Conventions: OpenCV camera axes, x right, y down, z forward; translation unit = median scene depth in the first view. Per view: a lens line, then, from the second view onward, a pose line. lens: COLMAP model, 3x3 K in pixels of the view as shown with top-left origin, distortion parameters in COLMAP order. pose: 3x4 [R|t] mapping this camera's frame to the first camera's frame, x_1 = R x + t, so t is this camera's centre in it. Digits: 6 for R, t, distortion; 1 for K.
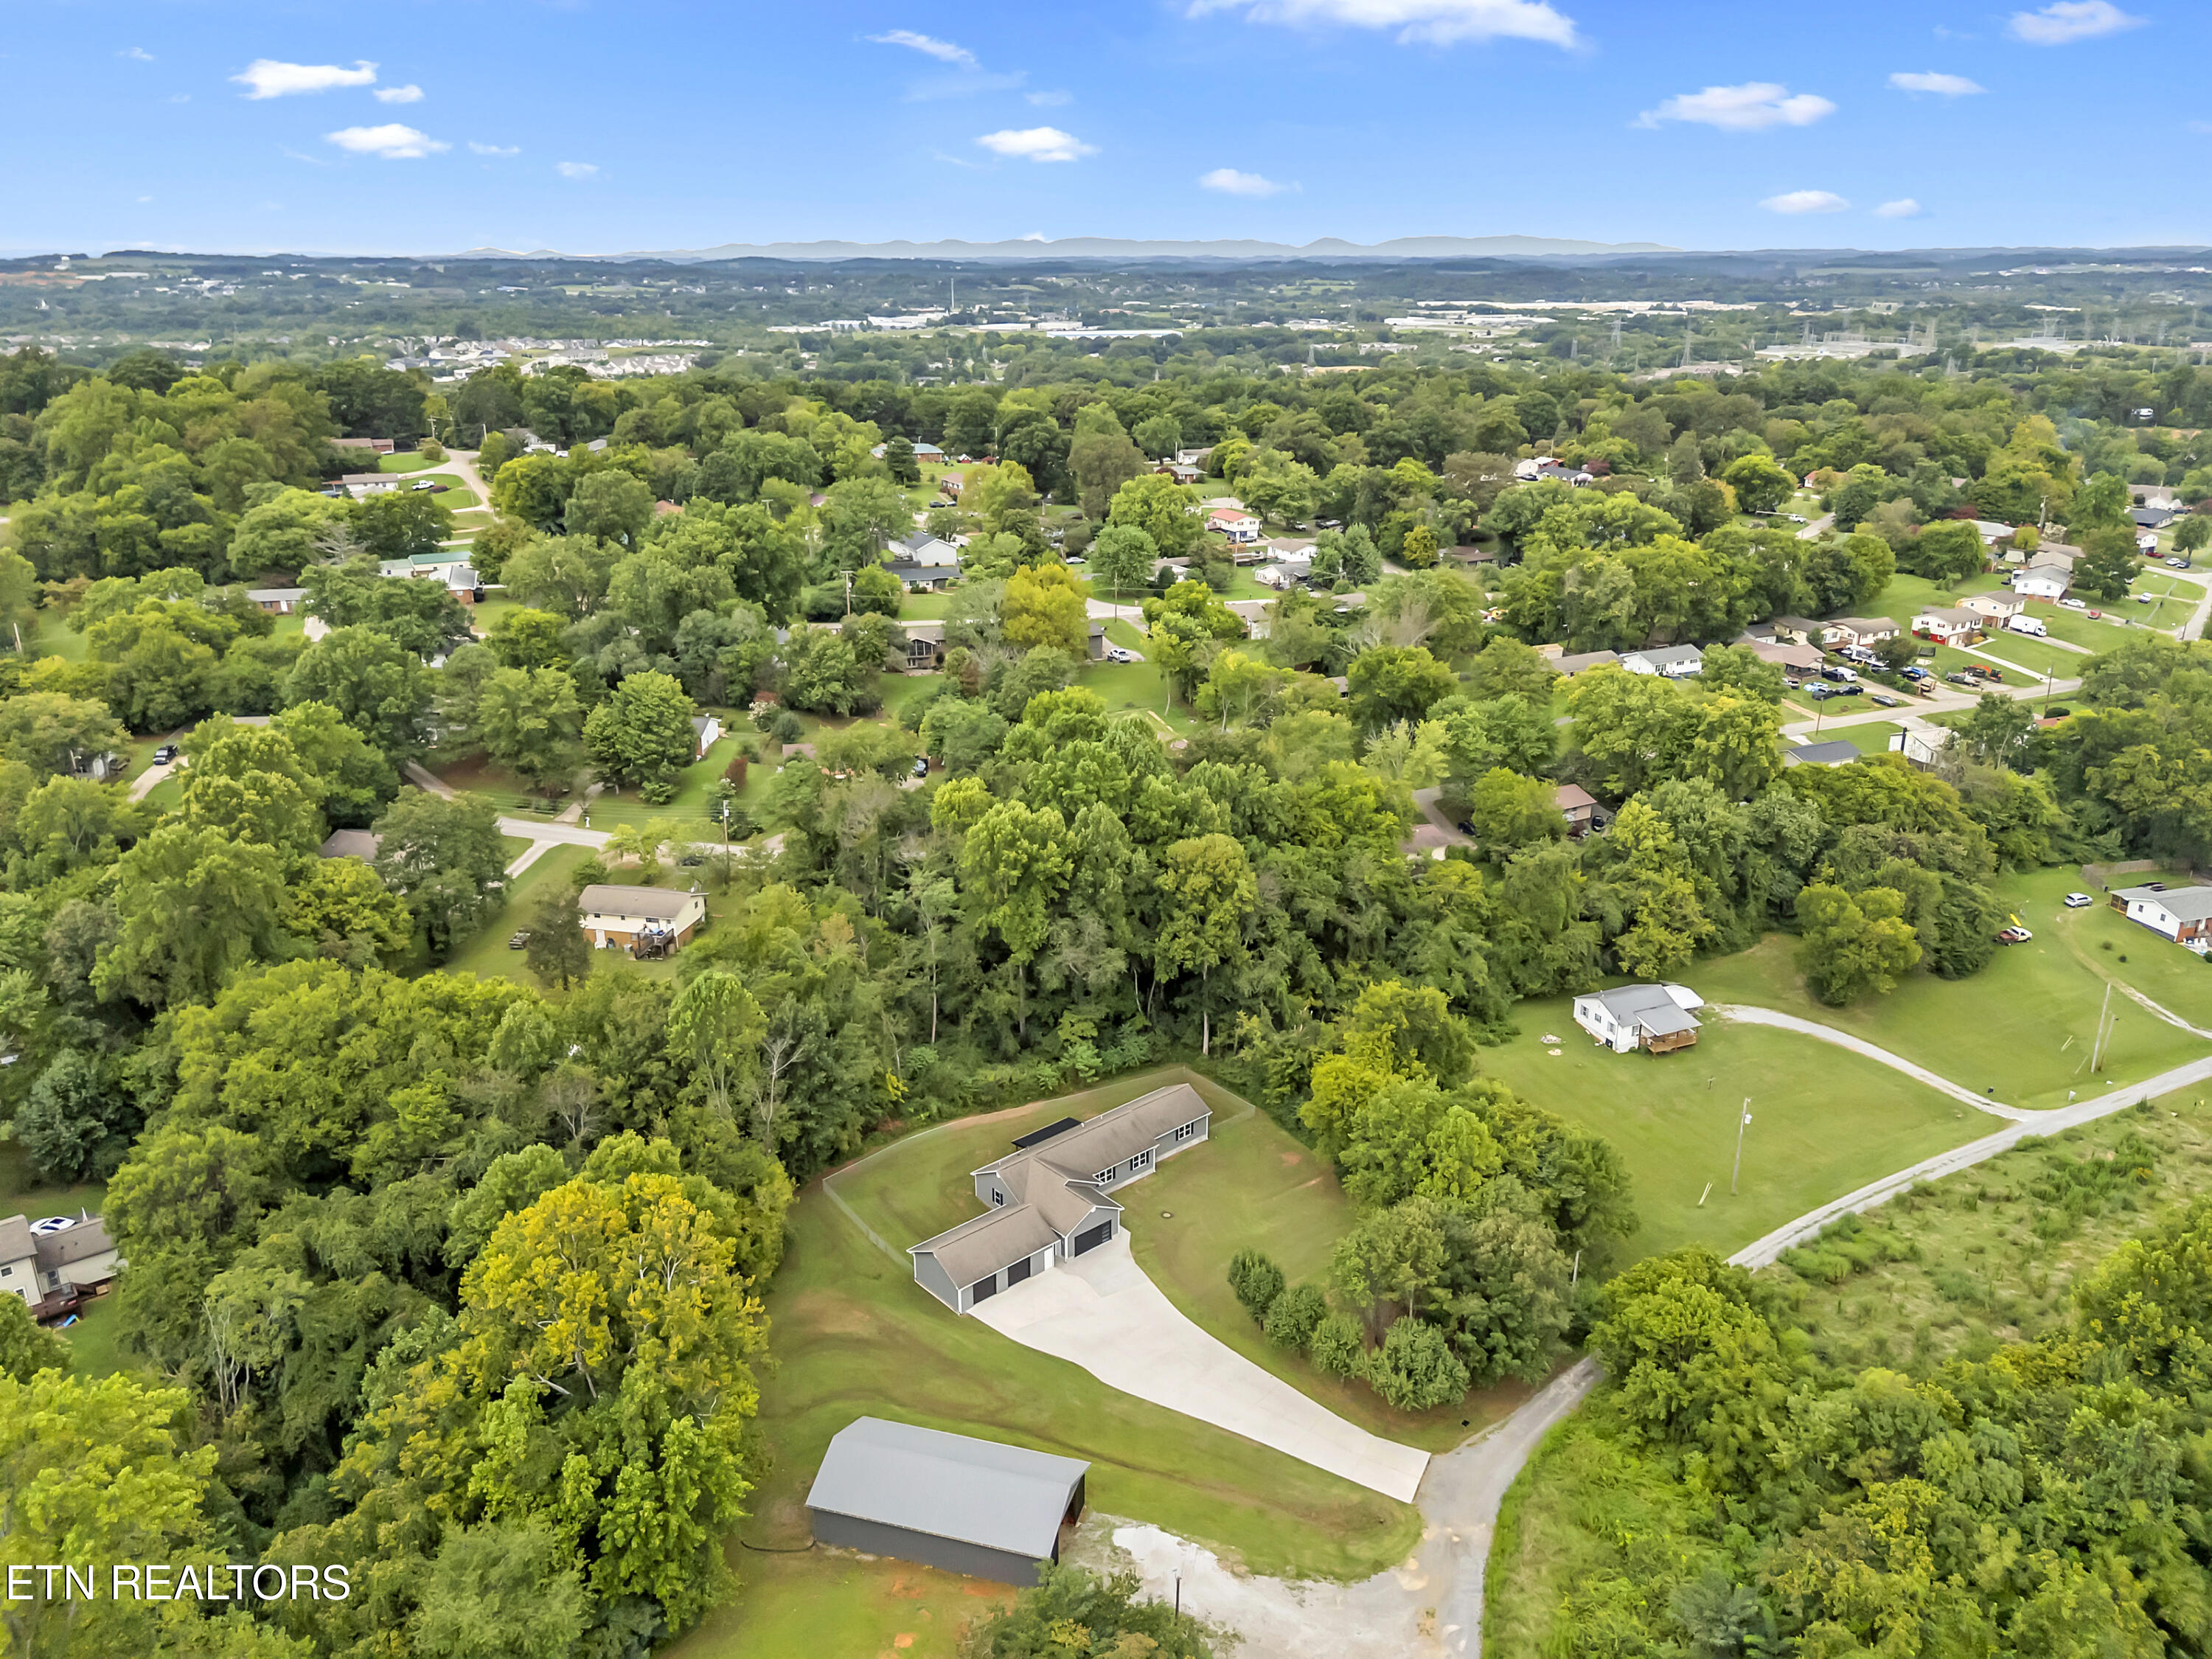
lens RADIAL K [[1633.0, 0, 1110.5], [0, 1633.0, 804.6], [0, 0, 1]] dist [0.070787, -0.075291]
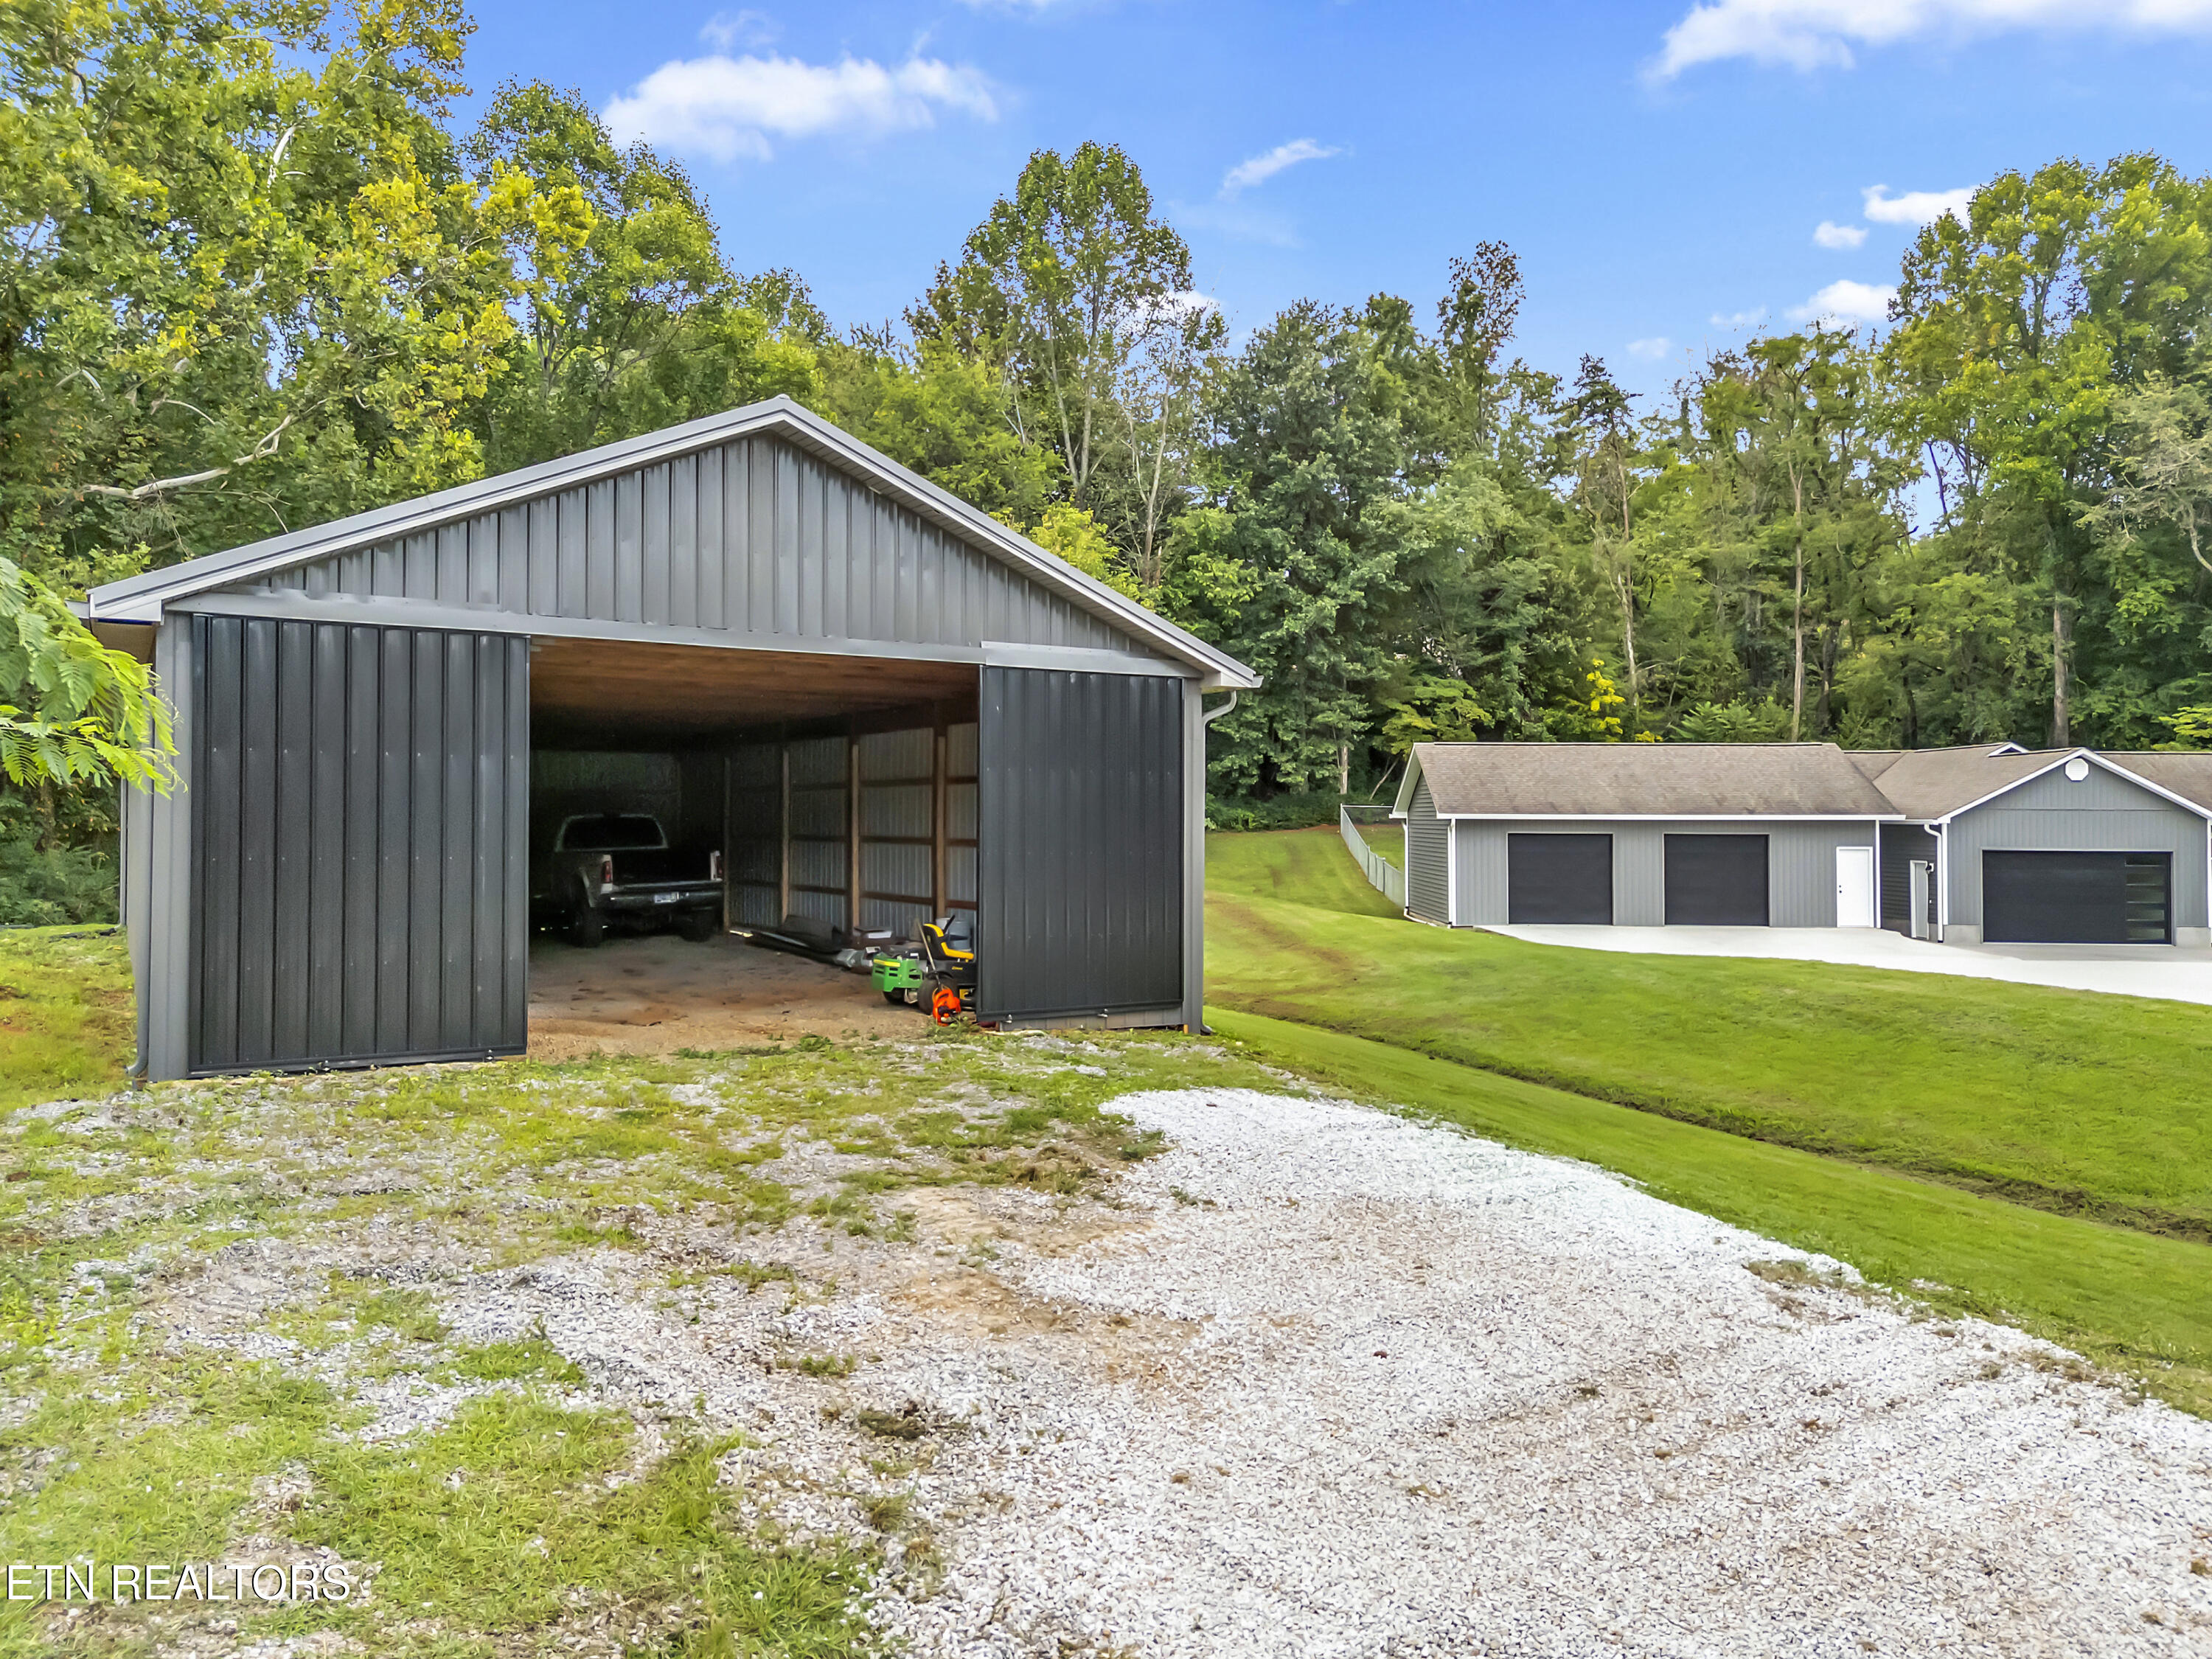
lens RADIAL K [[1633.0, 0, 1110.5], [0, 1633.0, 804.6], [0, 0, 1]] dist [0.070787, -0.075291]
pose [[0.741074, -0.002939, -0.671417, 0.039949], [-0.217395, 0.945072, -0.244086, 0.261328], [0.635255, 0.326848, 0.699729, 0.531552]]
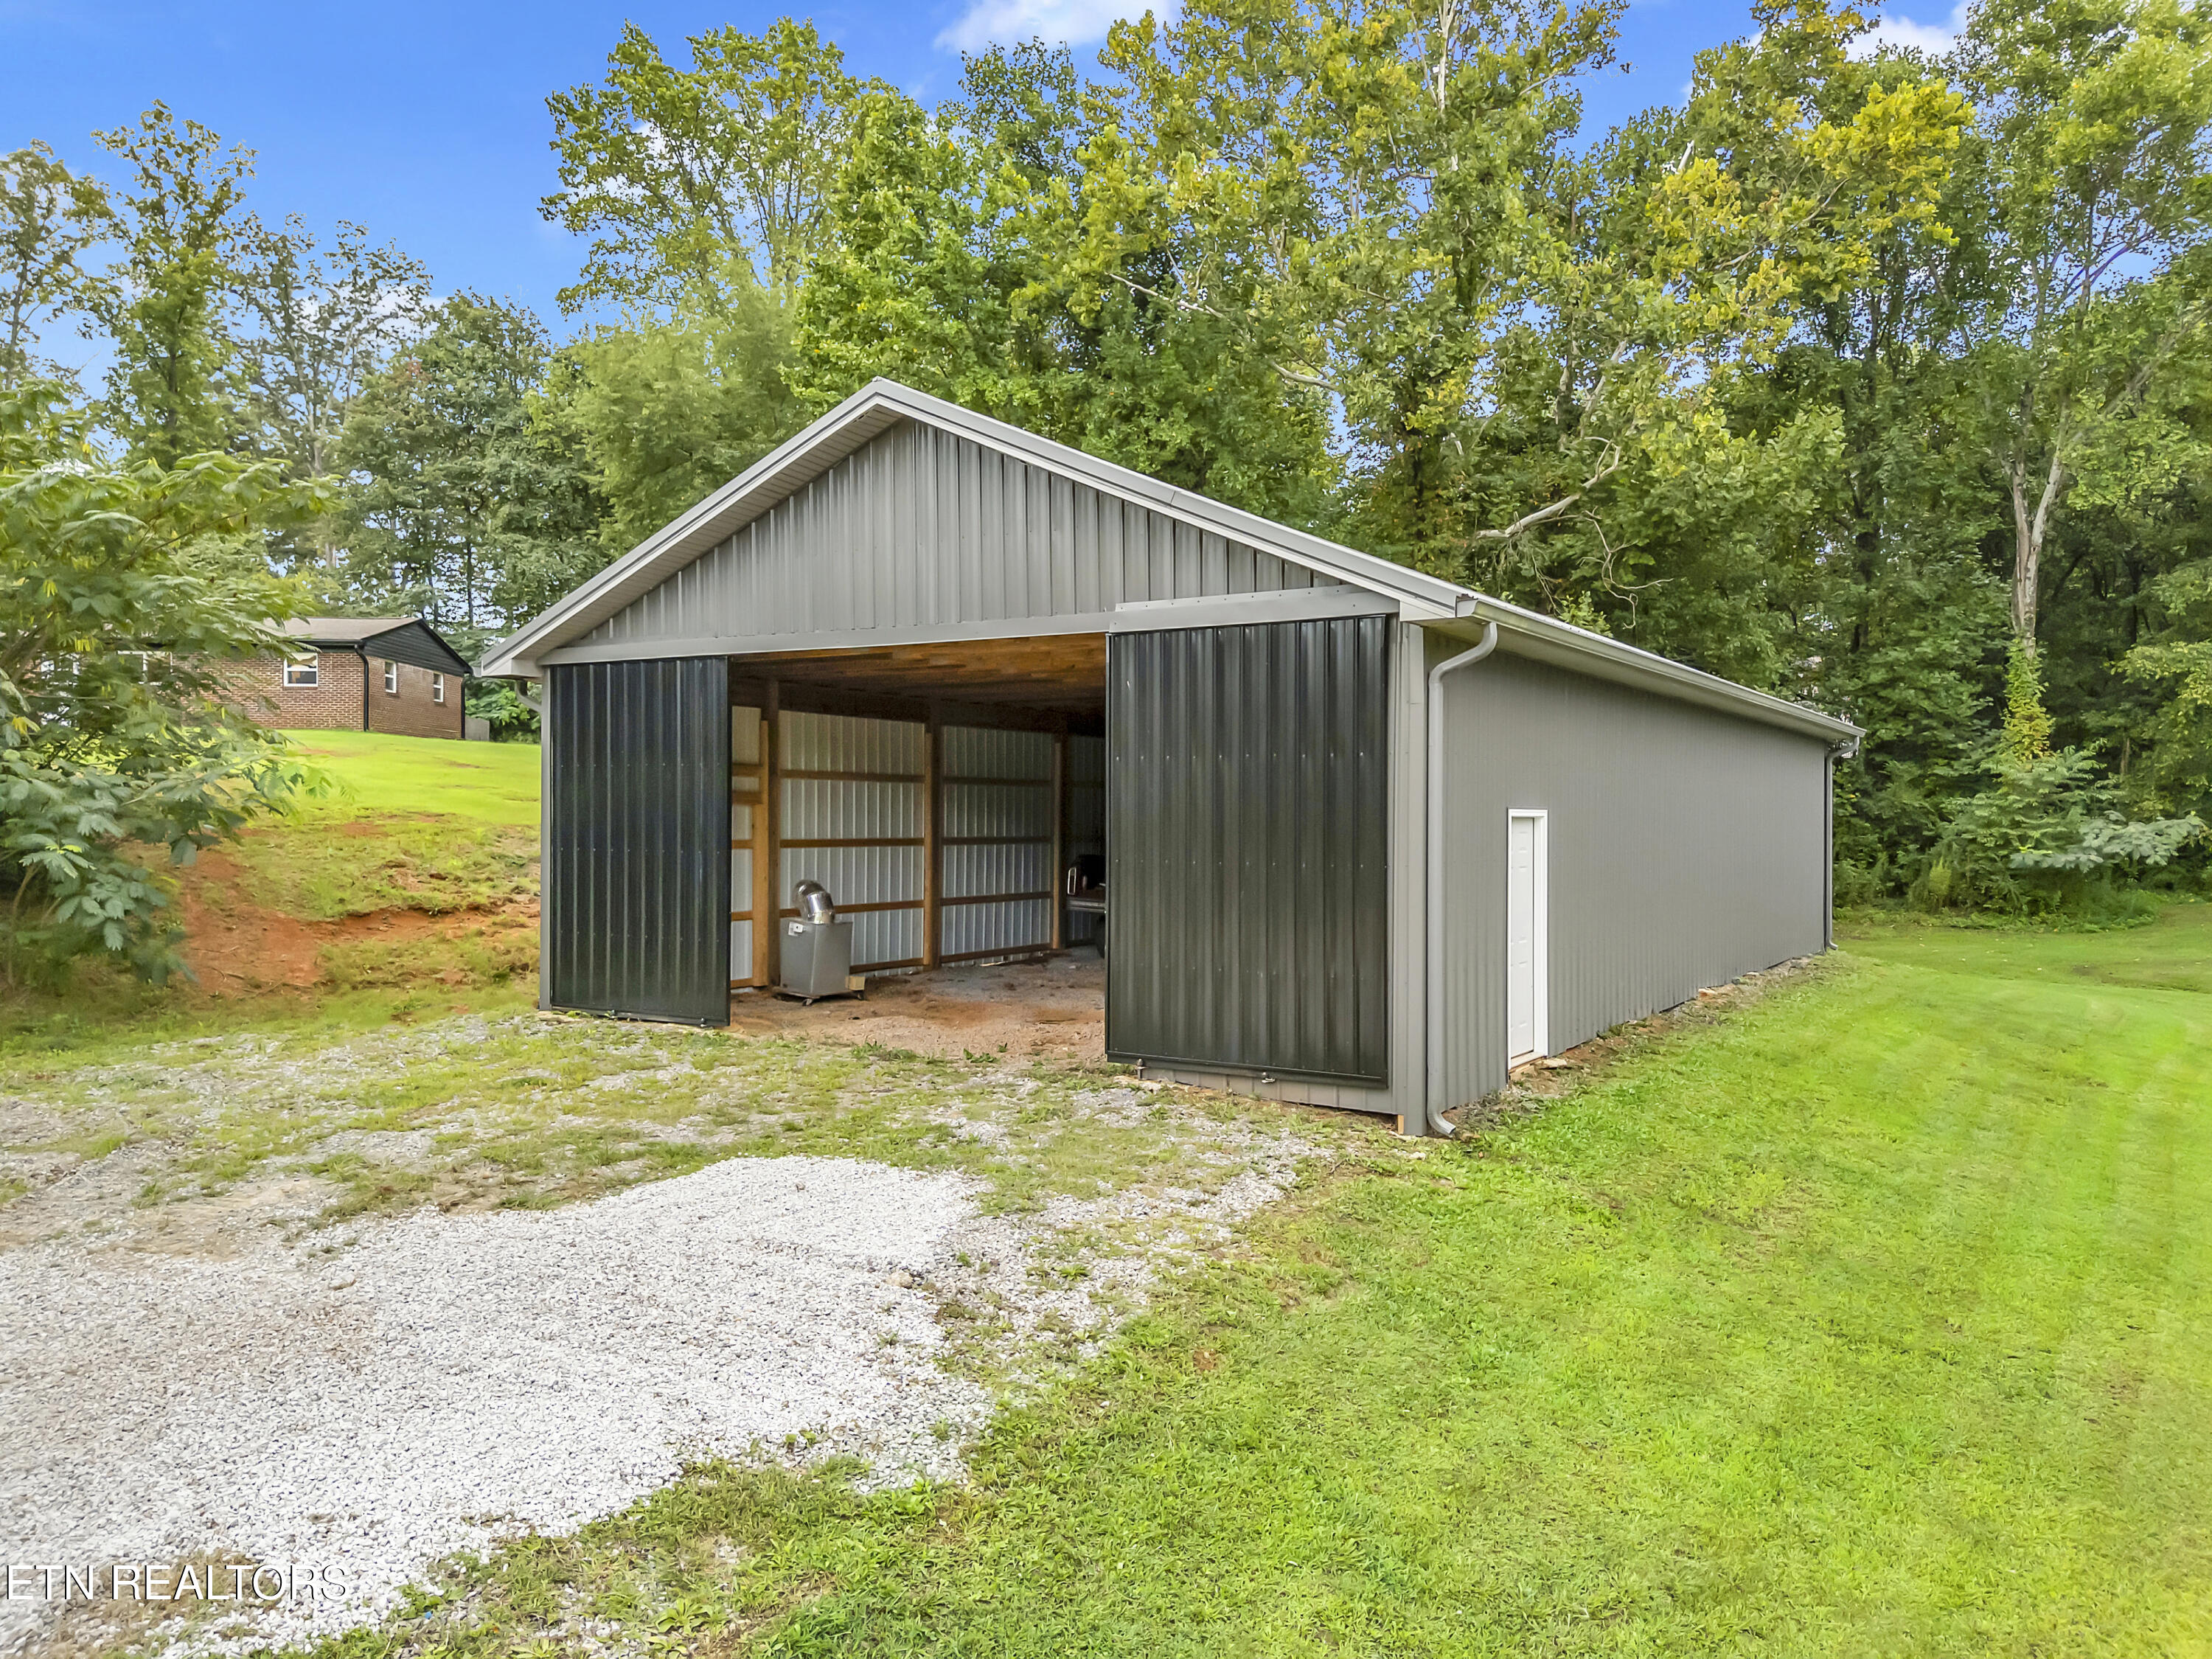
lens RADIAL K [[1623.6, 0, 1115.4], [0, 1623.6, 829.2], [0, 0, 1]] dist [0.080641, -0.081398]
pose [[-0.261190, 0.005270, -0.965273, 0.044683], [-0.309363, 0.946782, 0.088879, 0.240640], [0.914371, 0.321834, -0.245659, 0.593474]]
